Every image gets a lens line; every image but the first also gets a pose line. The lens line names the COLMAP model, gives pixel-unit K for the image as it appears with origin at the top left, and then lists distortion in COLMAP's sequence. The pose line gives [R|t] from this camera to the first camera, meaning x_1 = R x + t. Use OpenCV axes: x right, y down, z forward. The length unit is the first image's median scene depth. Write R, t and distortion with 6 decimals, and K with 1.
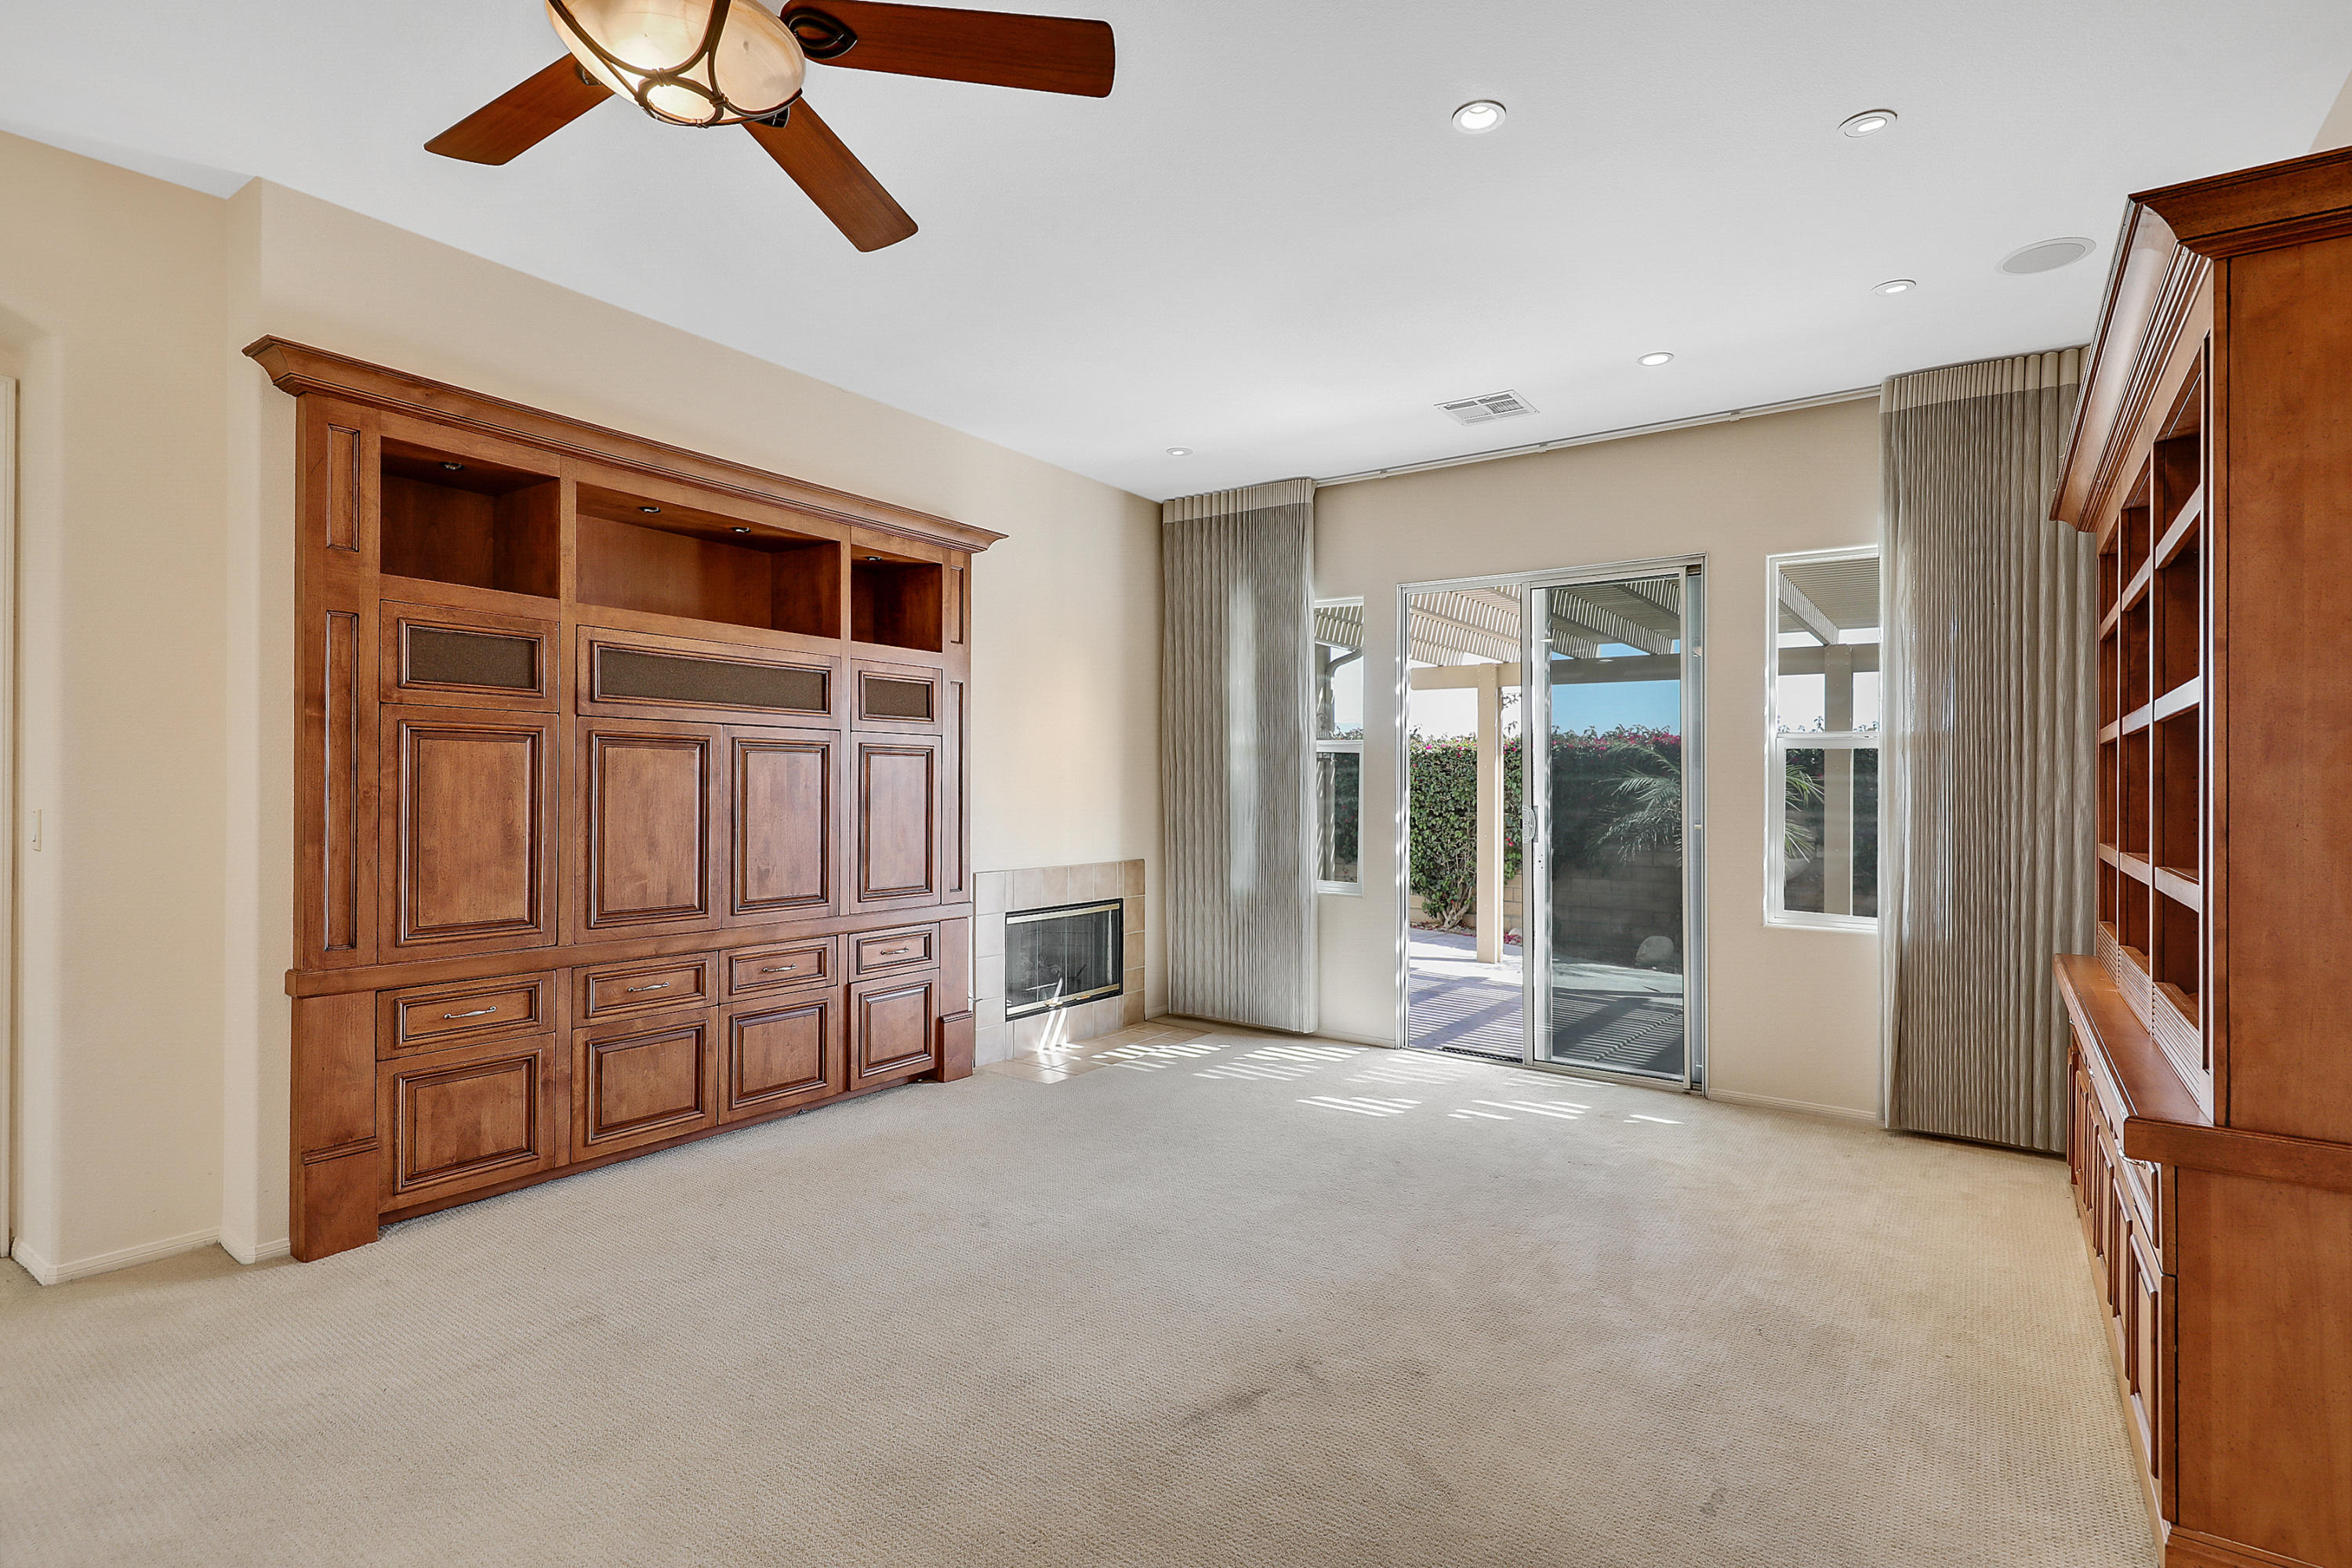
lens RADIAL K [[1093.1, 0, 1197.7], [0, 1093.1, 775.7], [0, 0, 1]] dist [0.008719, -0.000281]
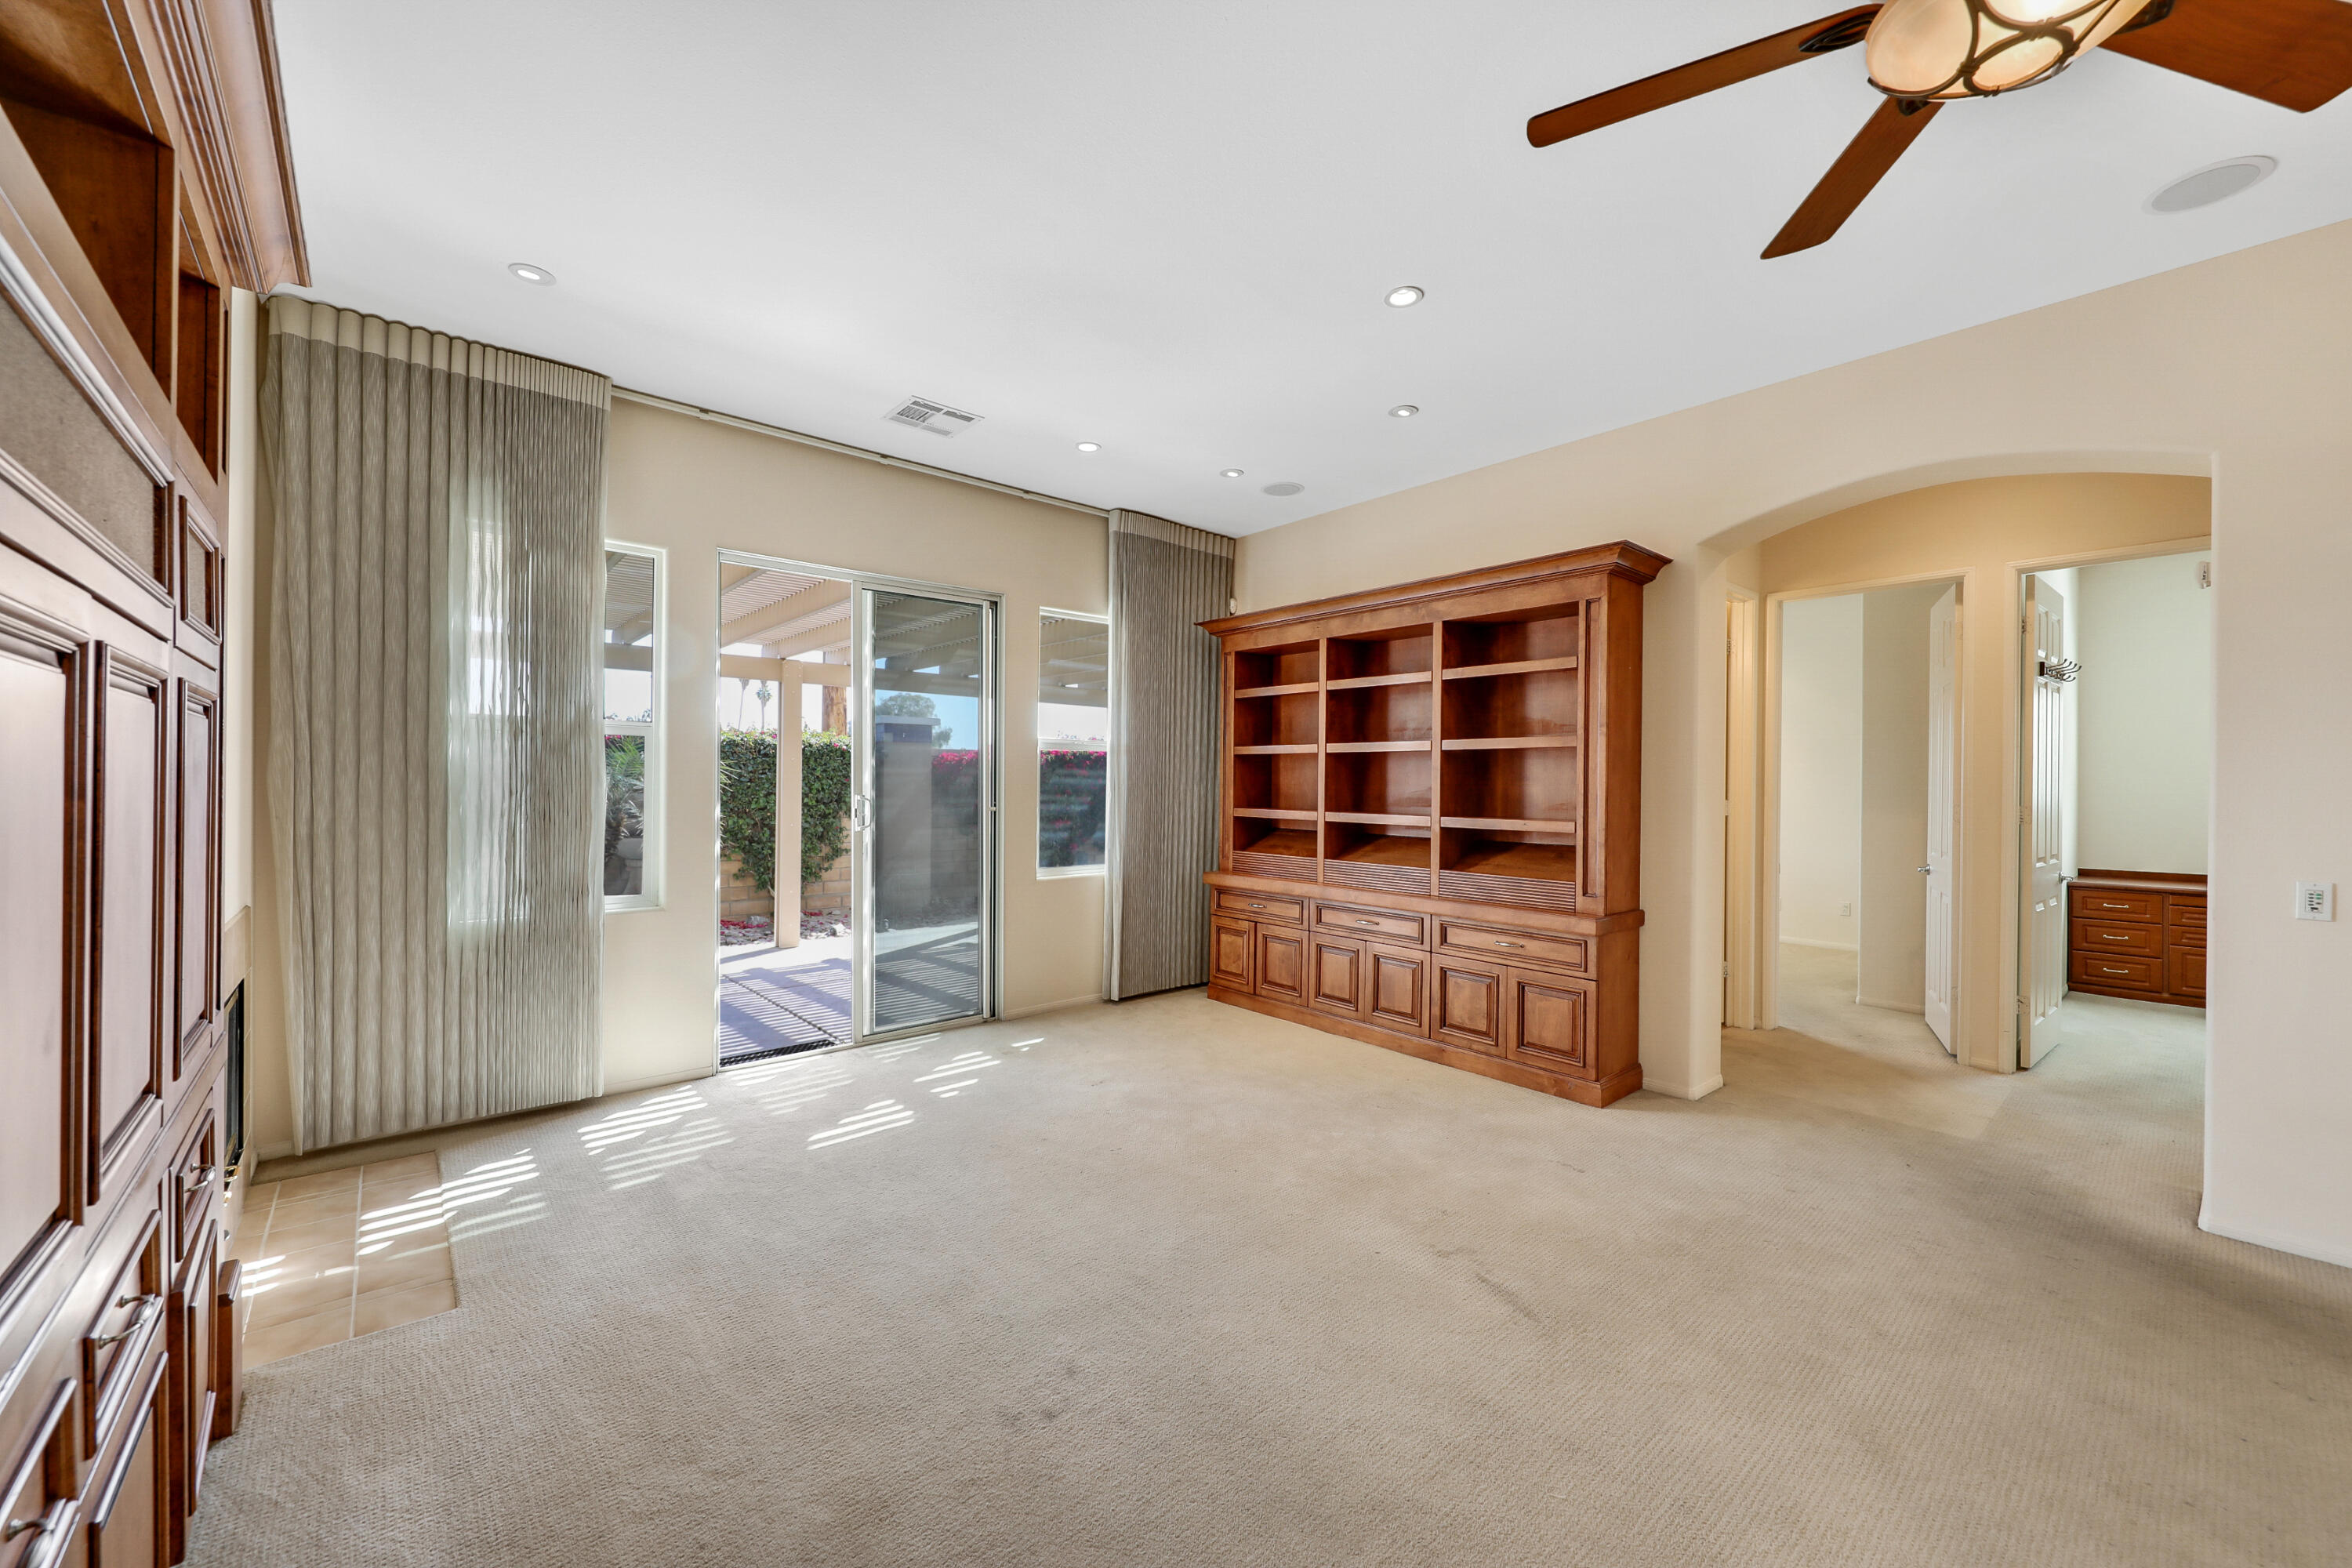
lens RADIAL K [[901.0, 0, 1173.4], [0, 901.0, 782.3], [0, 0, 1]] dist [-0.000440, -0.000074]
pose [[0.253898, -0.011060, 0.967168, -0.548522], [-0.012960, 0.999806, 0.014836, -0.002957], [-0.967144, -0.016301, 0.253706, 0.591440]]
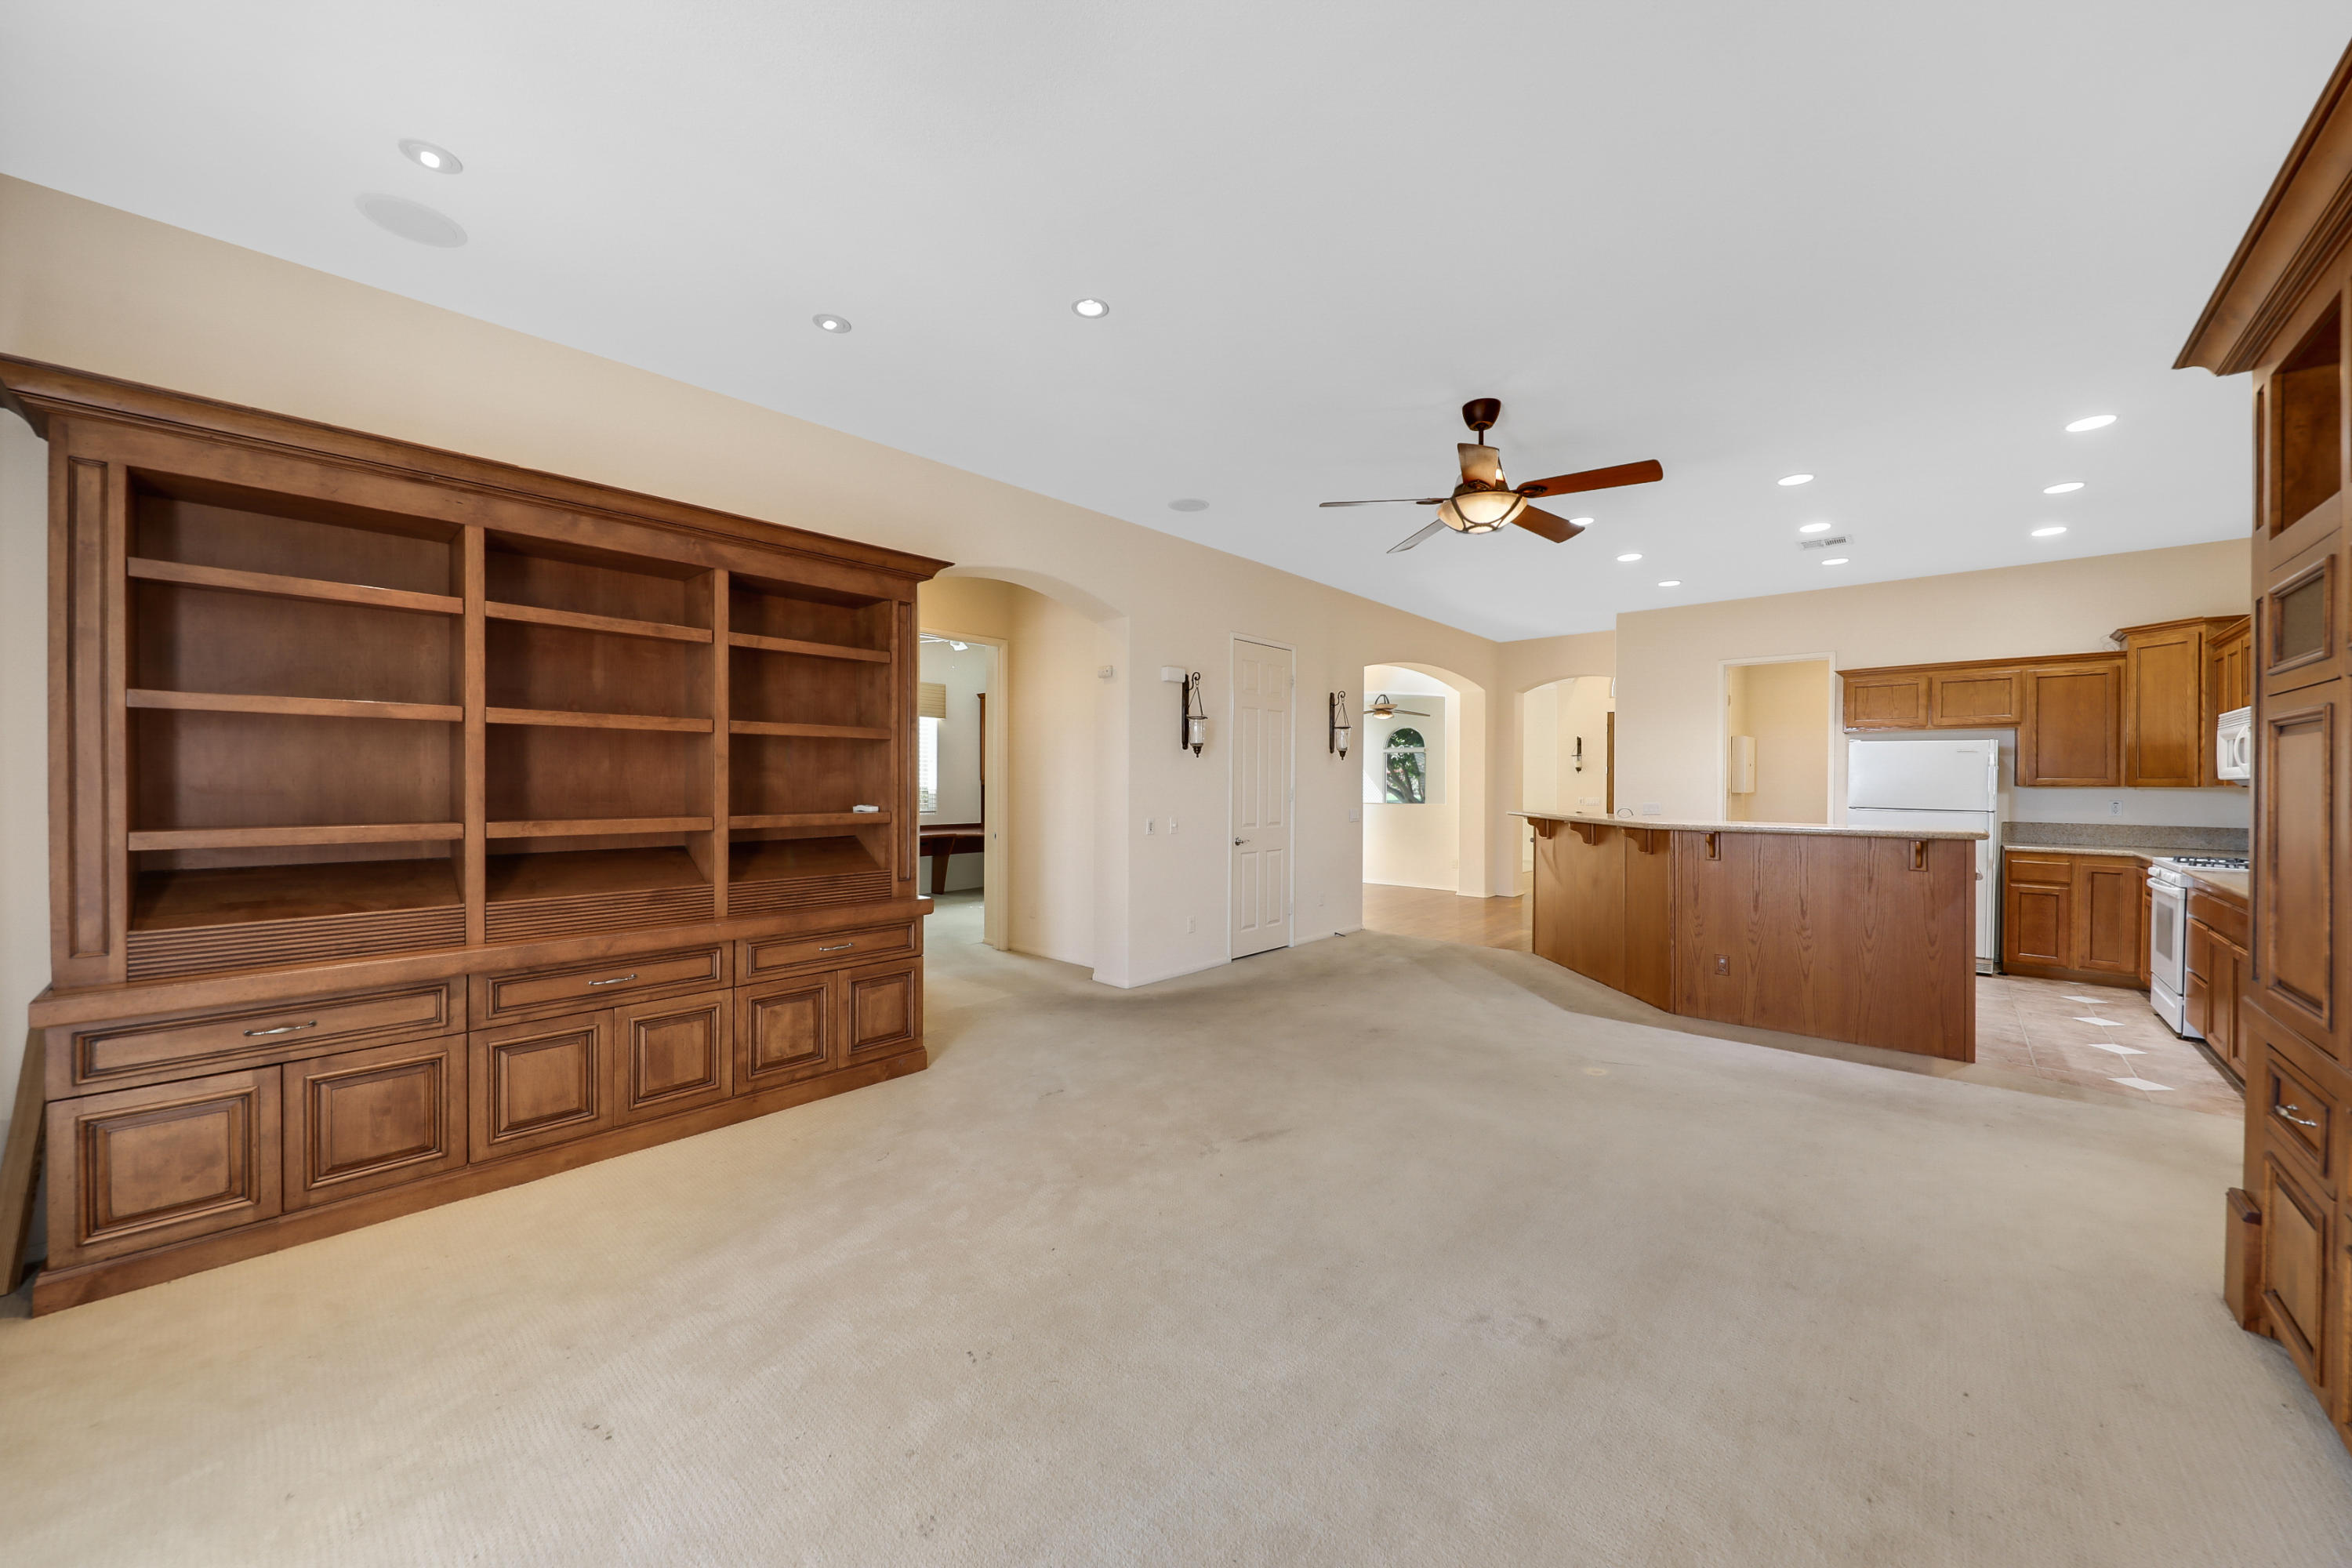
lens RADIAL K [[854.9, 0, 1180.0], [0, 854.9, 787.1], [0, 0, 1]] dist [0.002817, 0.000203]
pose [[-0.992109, -0.018421, 0.124015, -0.001378], [-0.018134, 0.999830, 0.003440, 0.010628], [-0.124057, 0.001164, -0.992274, 1.254672]]
